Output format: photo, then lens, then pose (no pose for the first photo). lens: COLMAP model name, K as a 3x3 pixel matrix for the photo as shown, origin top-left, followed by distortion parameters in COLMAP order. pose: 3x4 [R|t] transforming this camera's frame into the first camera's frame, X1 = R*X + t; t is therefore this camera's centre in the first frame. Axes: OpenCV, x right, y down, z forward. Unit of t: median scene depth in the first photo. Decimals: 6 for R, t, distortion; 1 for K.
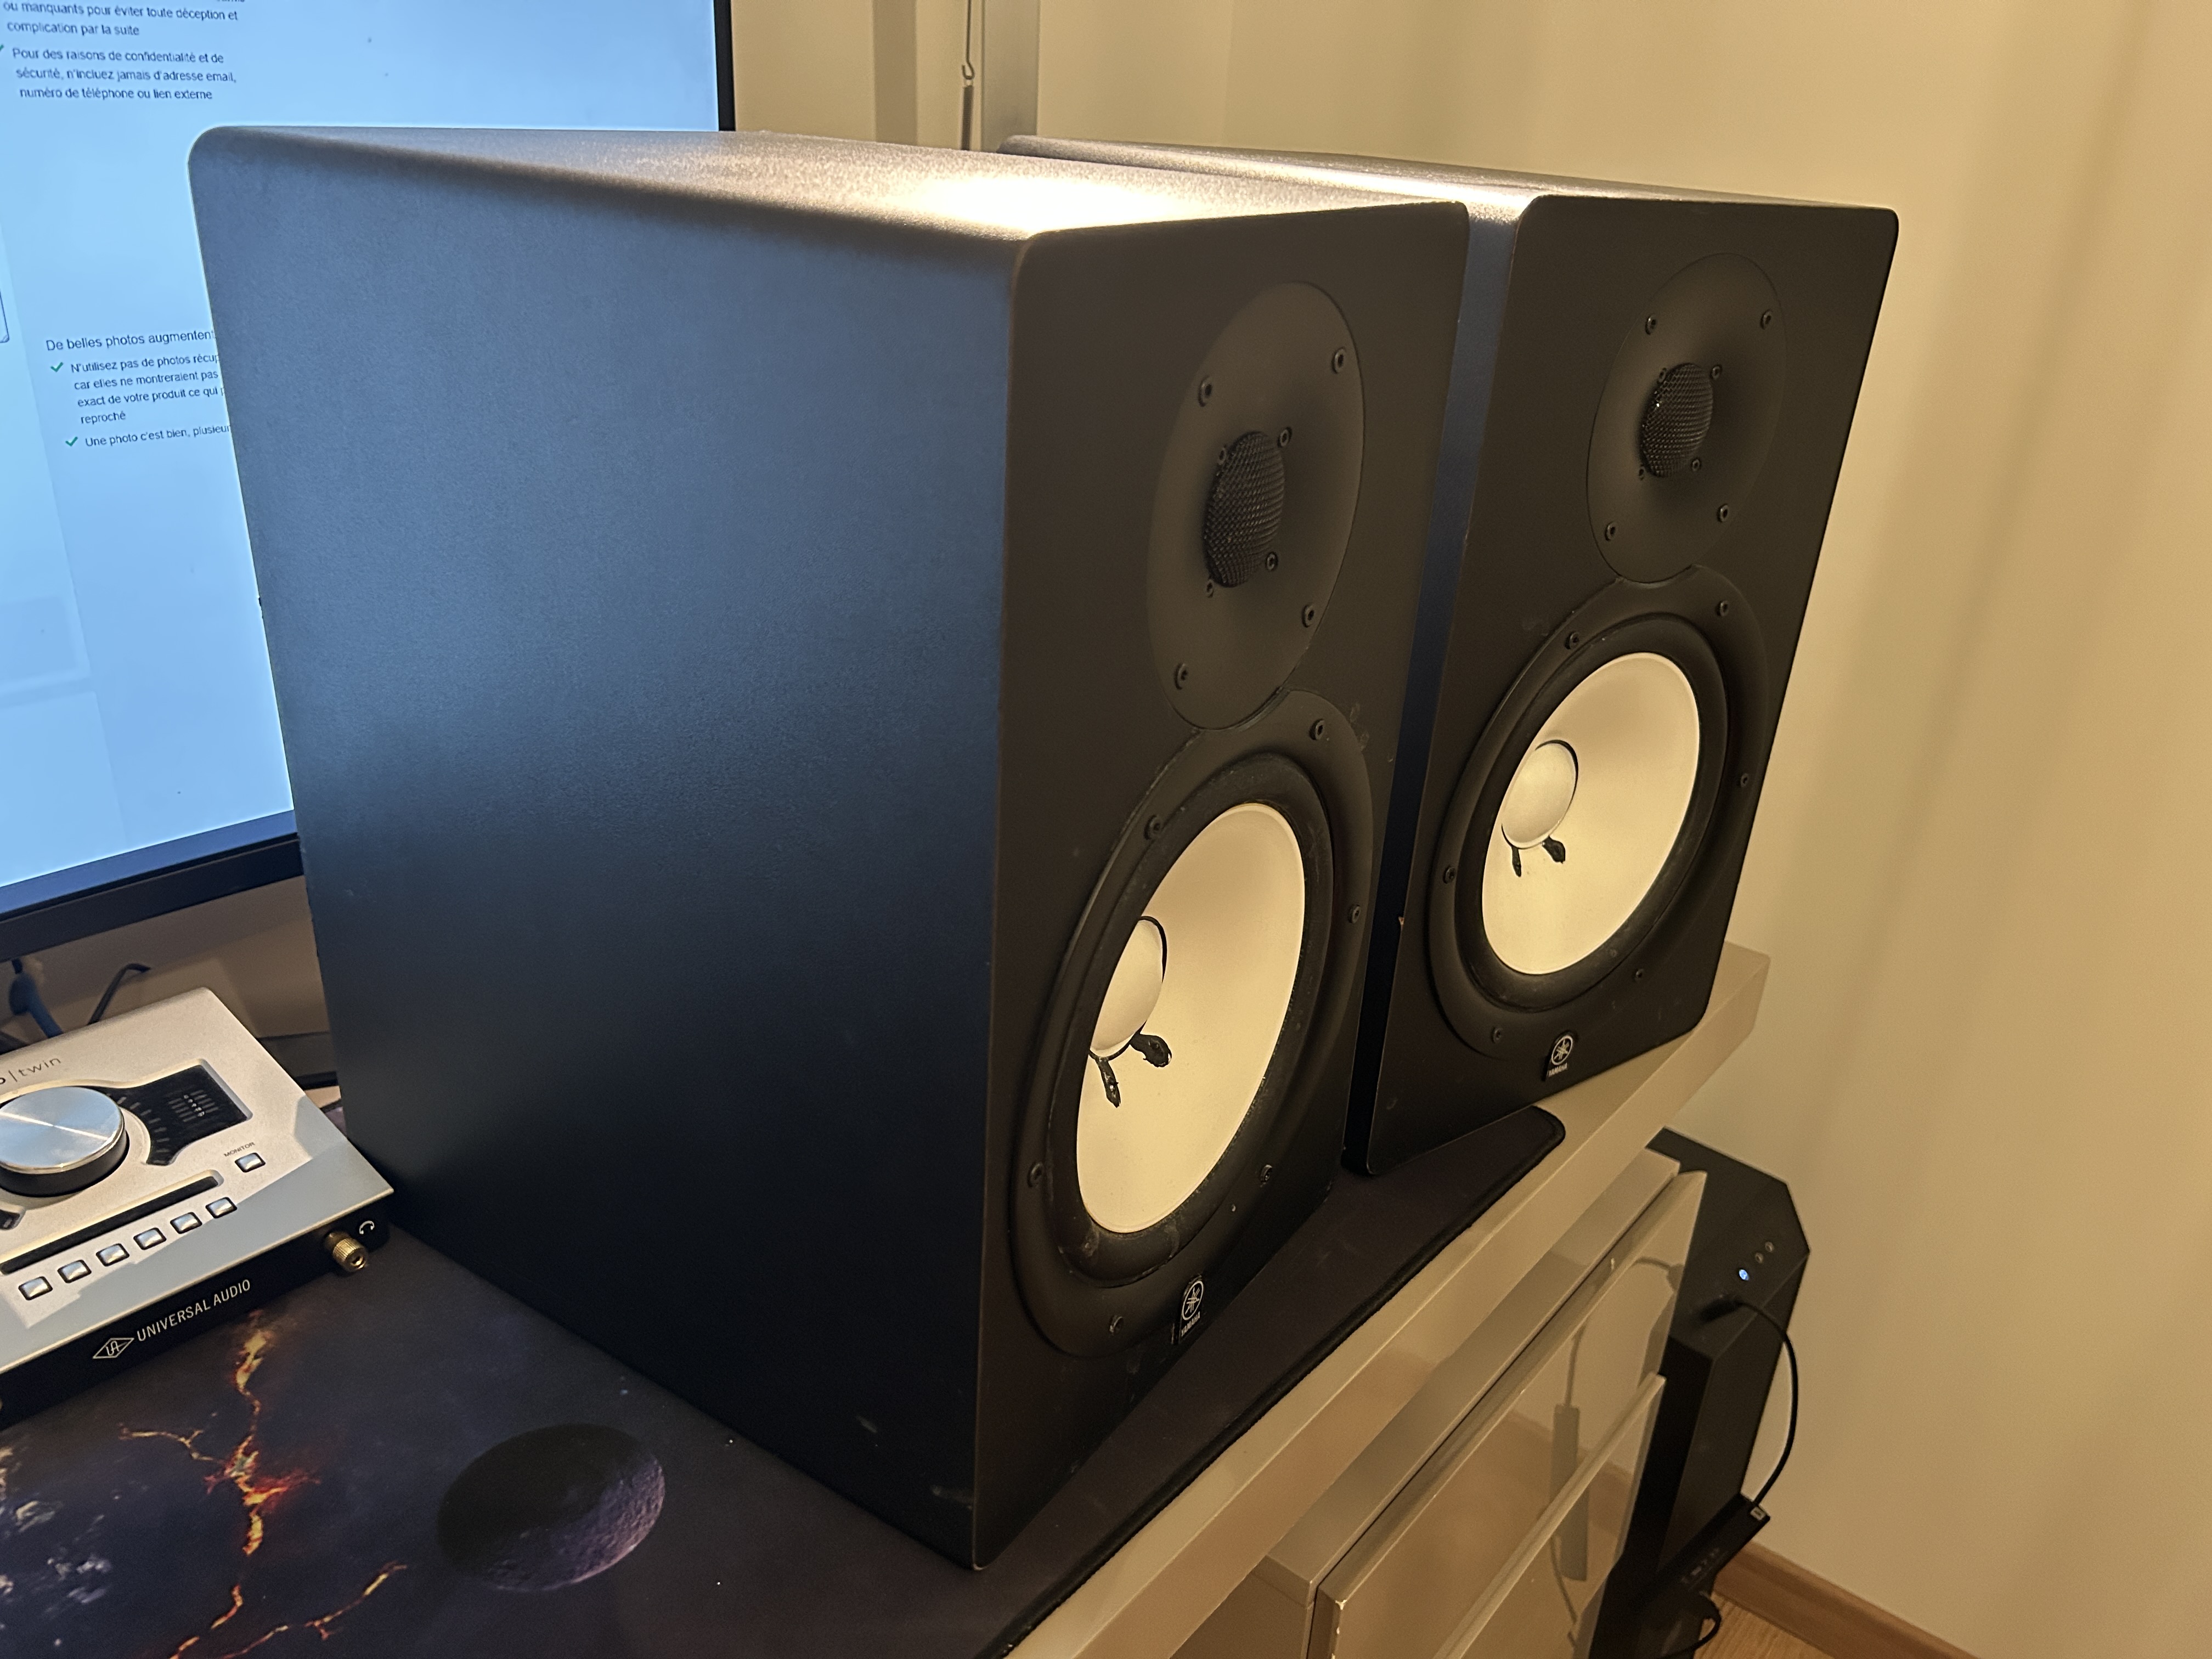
lens RADIAL K [[1688.0, 0, 1106.0], [0, 1688.0, 829.5], [0, 0, 1]] dist [0.045528, -0.072118]
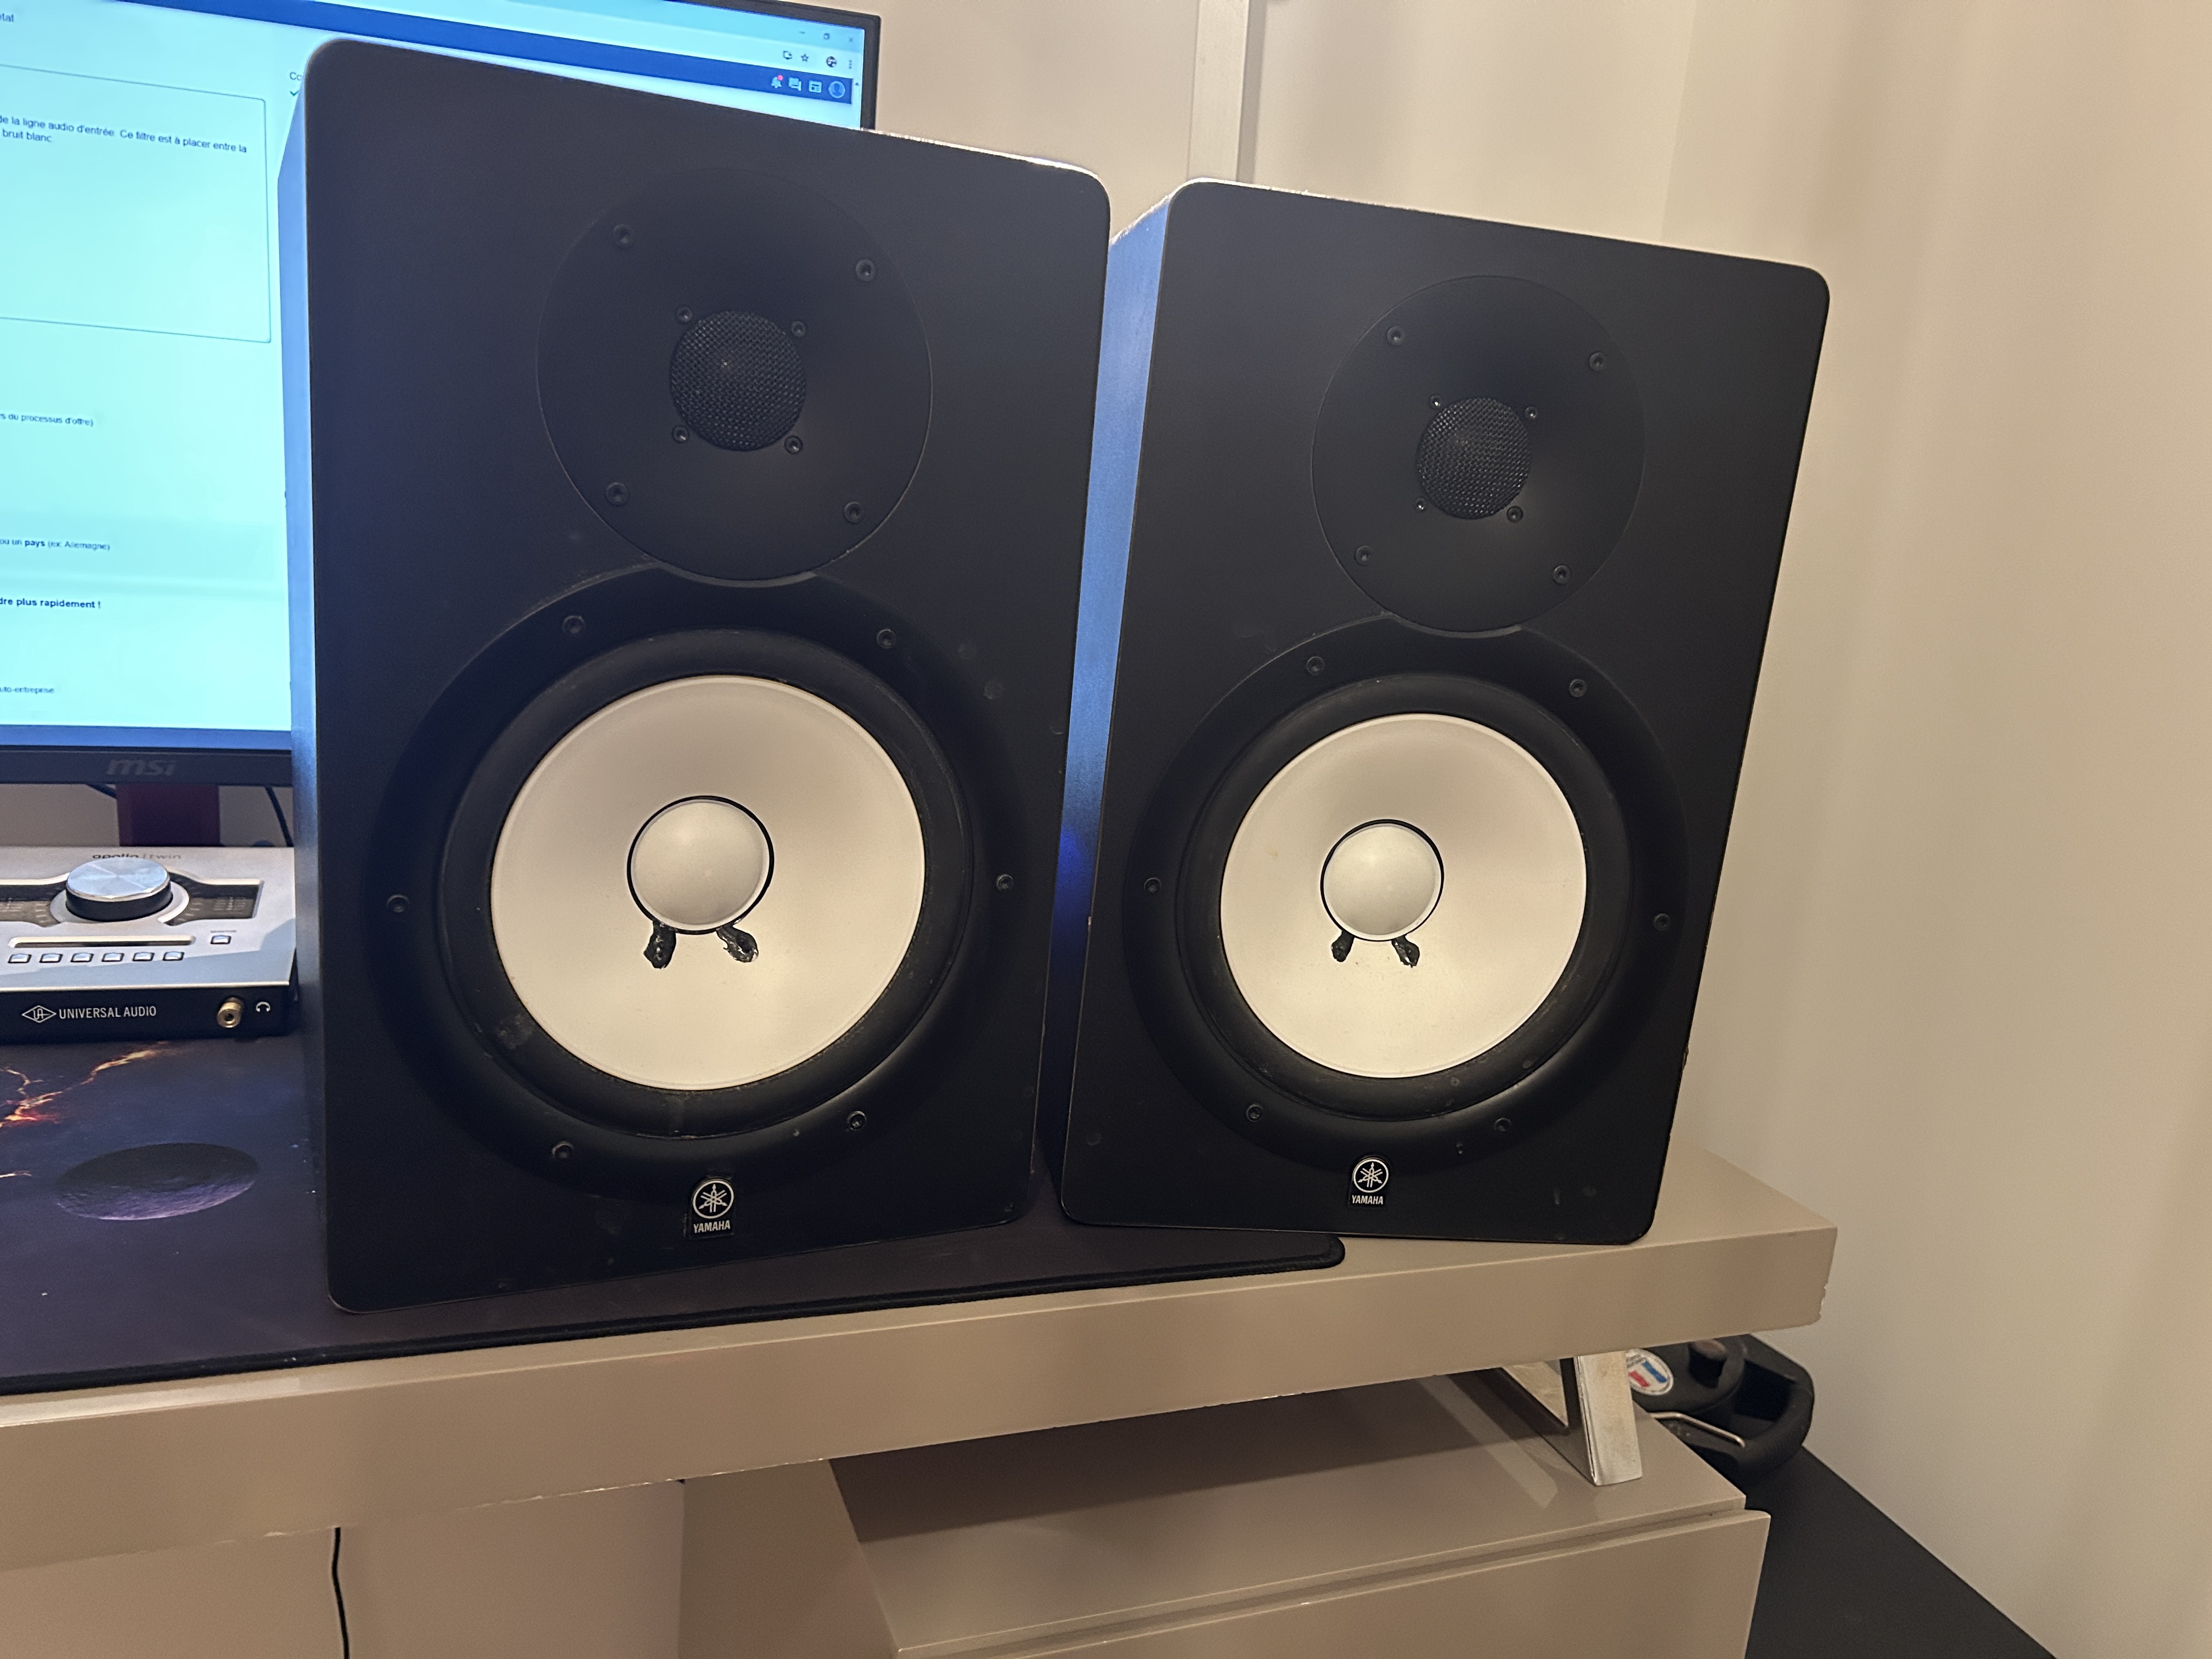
lens RADIAL K [[1688.0, 0, 1106.0], [0, 1688.0, 829.5], [0, 0, 1]] dist [0.045528, -0.072118]
pose [[0.865981, 0.129609, -0.482989, 0.710179], [-0.243040, 0.953173, -0.179980, 0.194264], [0.437045, 0.273245, 0.856930, 0.183790]]
